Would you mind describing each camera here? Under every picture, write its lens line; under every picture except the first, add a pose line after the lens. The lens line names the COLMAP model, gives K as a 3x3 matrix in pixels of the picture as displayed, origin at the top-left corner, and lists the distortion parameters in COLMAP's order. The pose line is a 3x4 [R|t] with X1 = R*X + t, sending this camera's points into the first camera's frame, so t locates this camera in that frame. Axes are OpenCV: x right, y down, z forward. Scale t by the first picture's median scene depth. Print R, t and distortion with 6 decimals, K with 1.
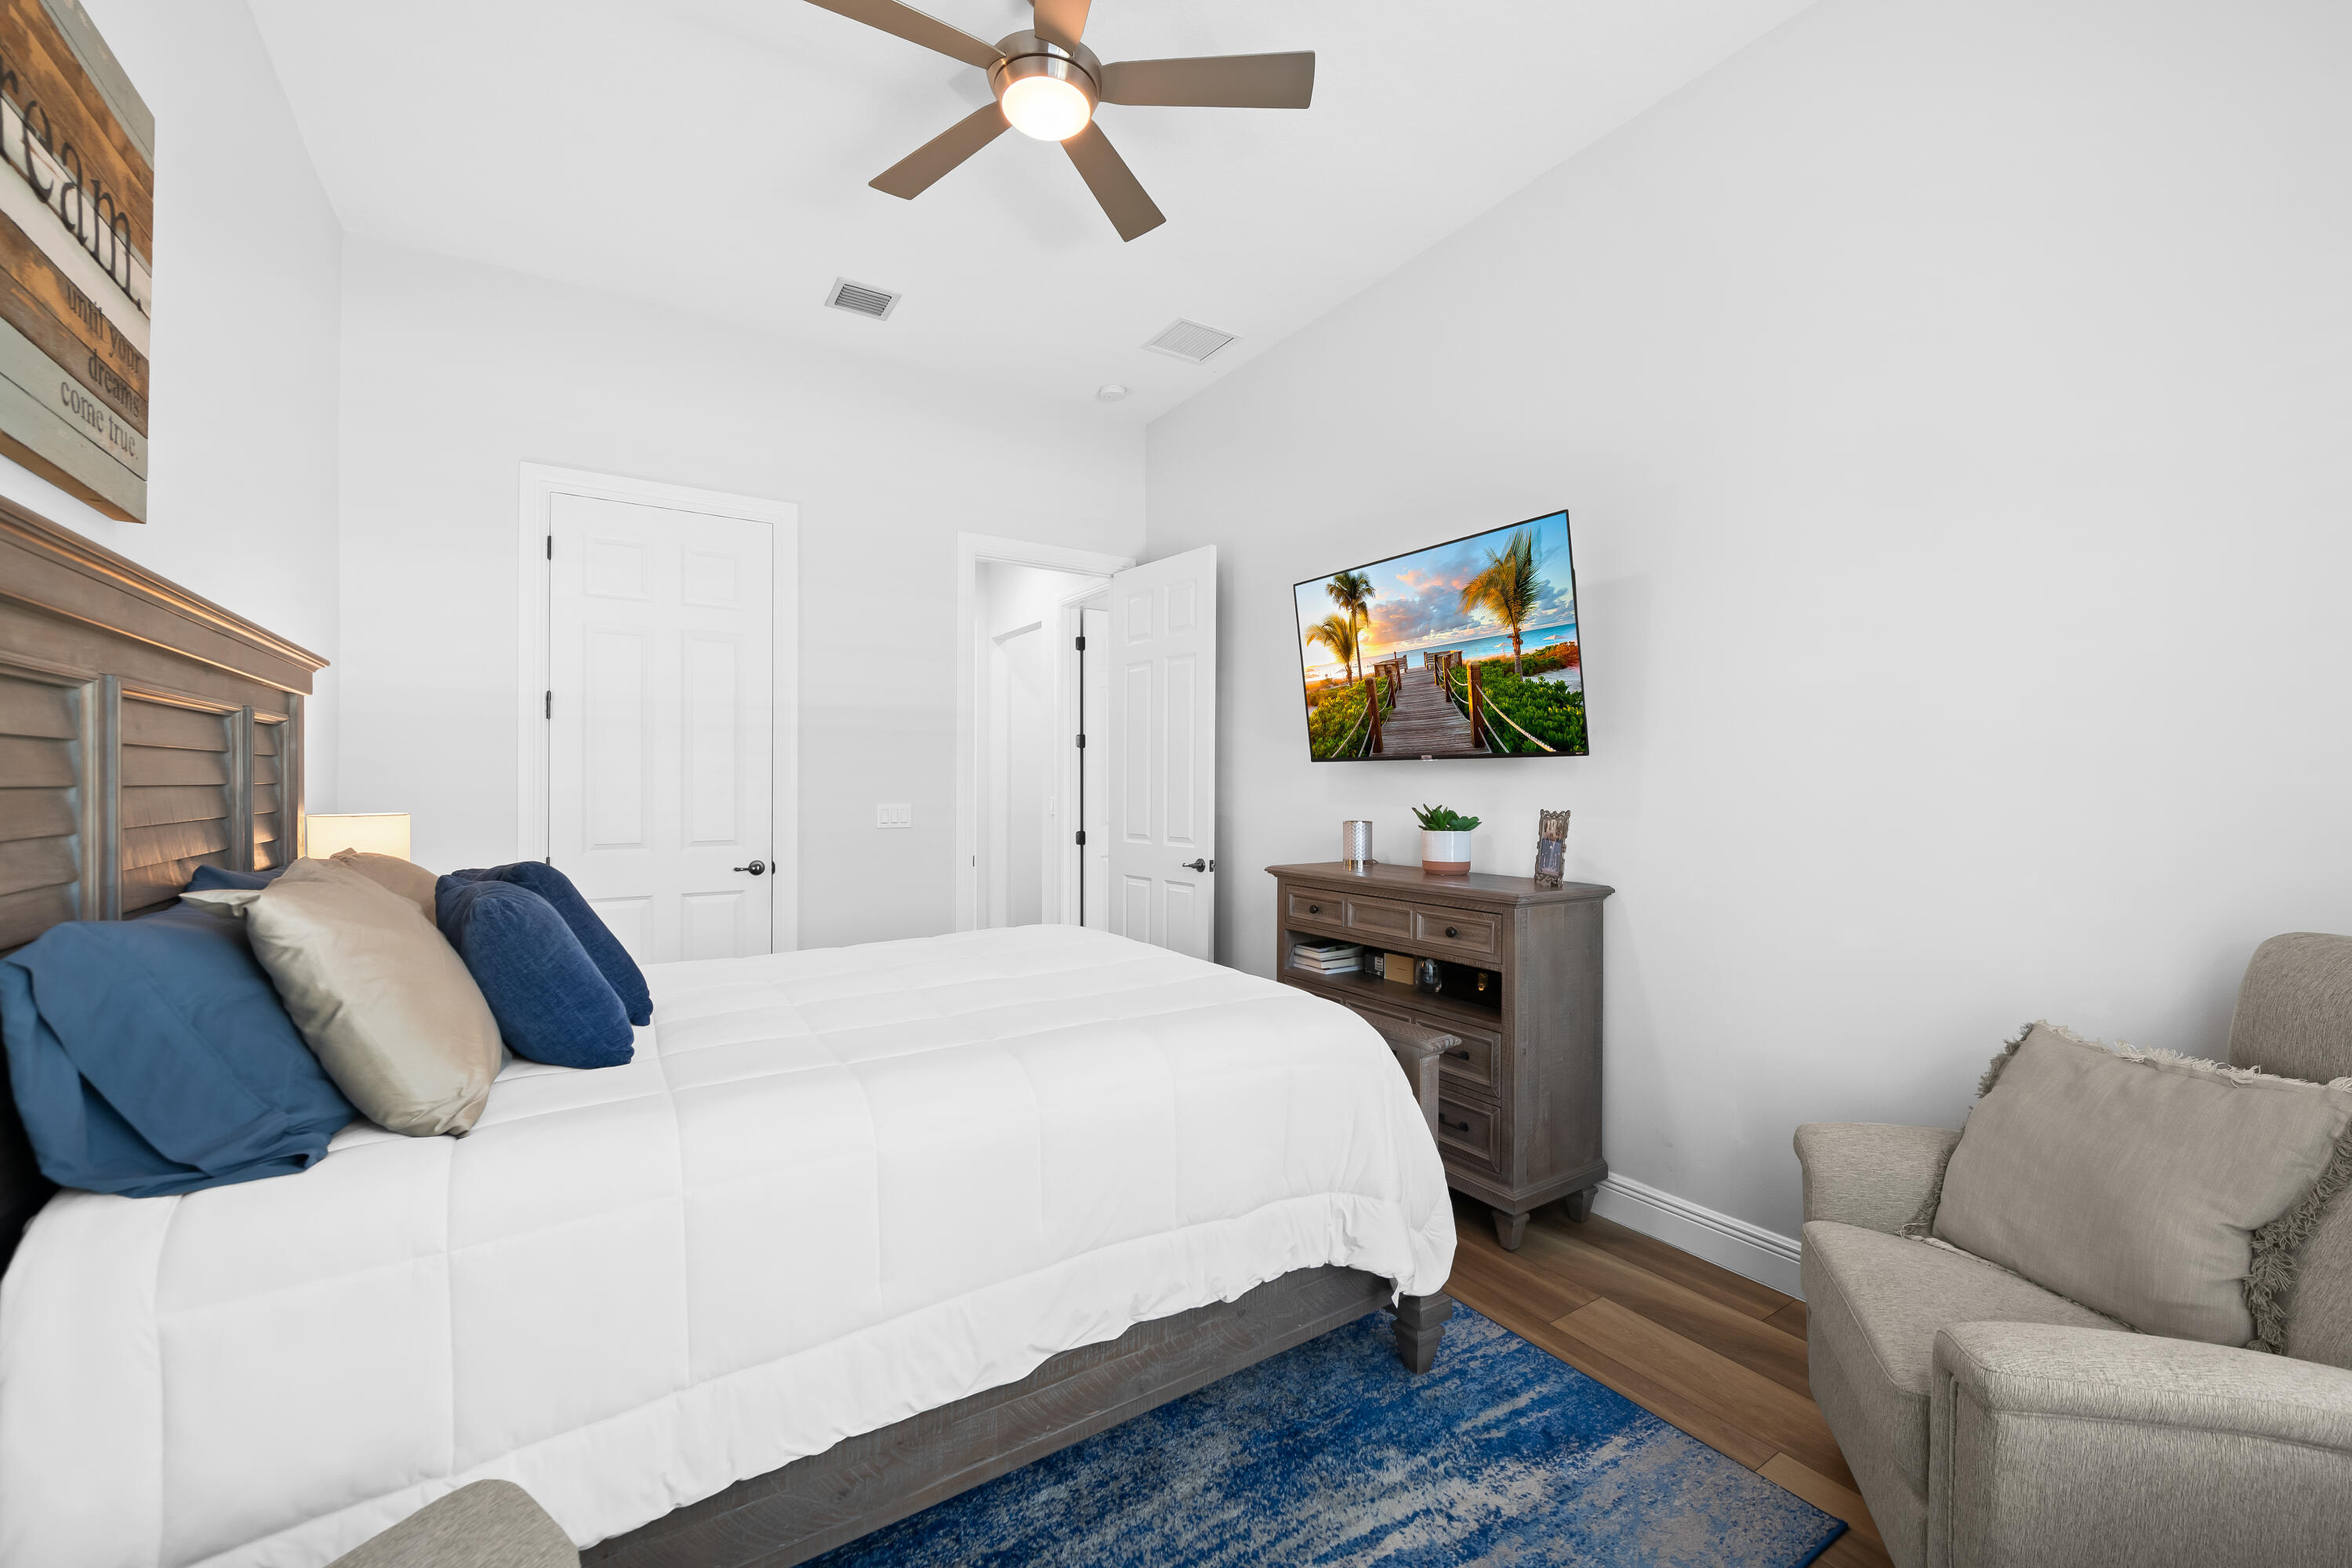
lens RADIAL K [[944.9, 0, 1178.3], [0, 944.9, 773.1], [0, 0, 1]] dist [-0.001638, -0.000279]
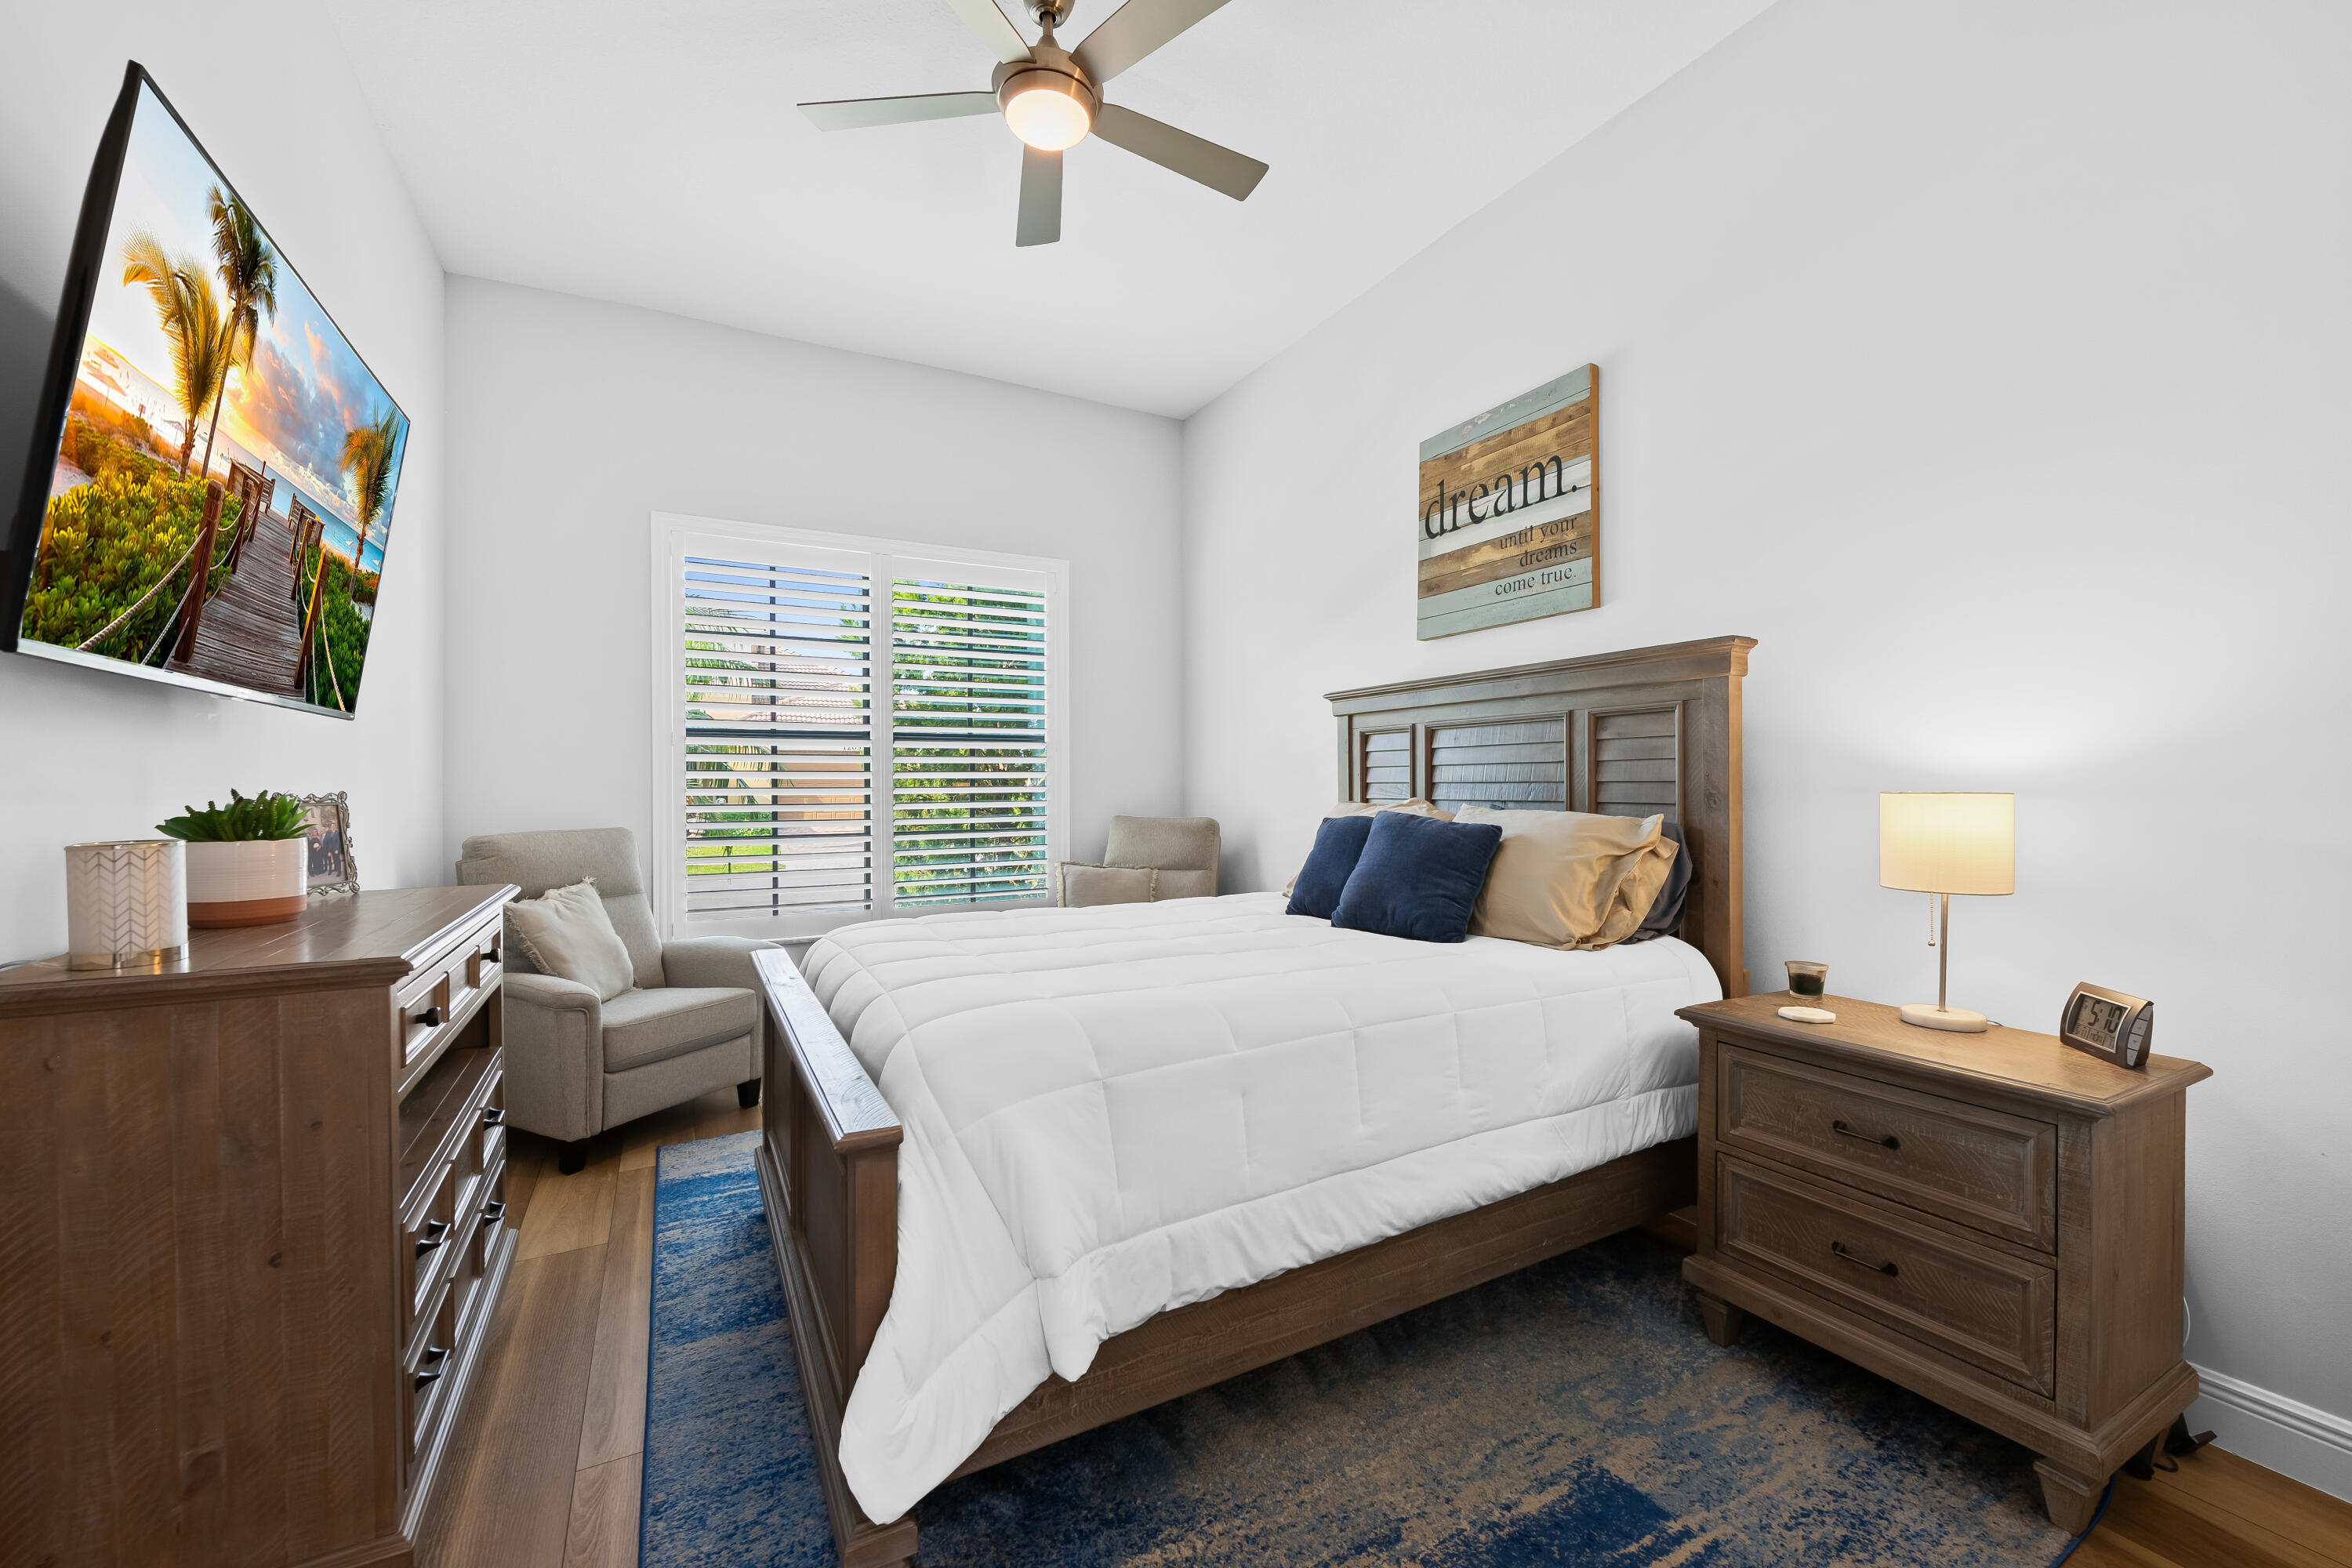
lens RADIAL K [[944.9, 0, 1178.3], [0, 944.9, 773.1], [0, 0, 1]] dist [-0.001638, -0.000279]
pose [[-0.996339, 0.002032, 0.085469, -0.255815], [-0.000224, 0.999652, -0.026368, 0.037495], [-0.085493, -0.026291, -0.995992, 1.393993]]
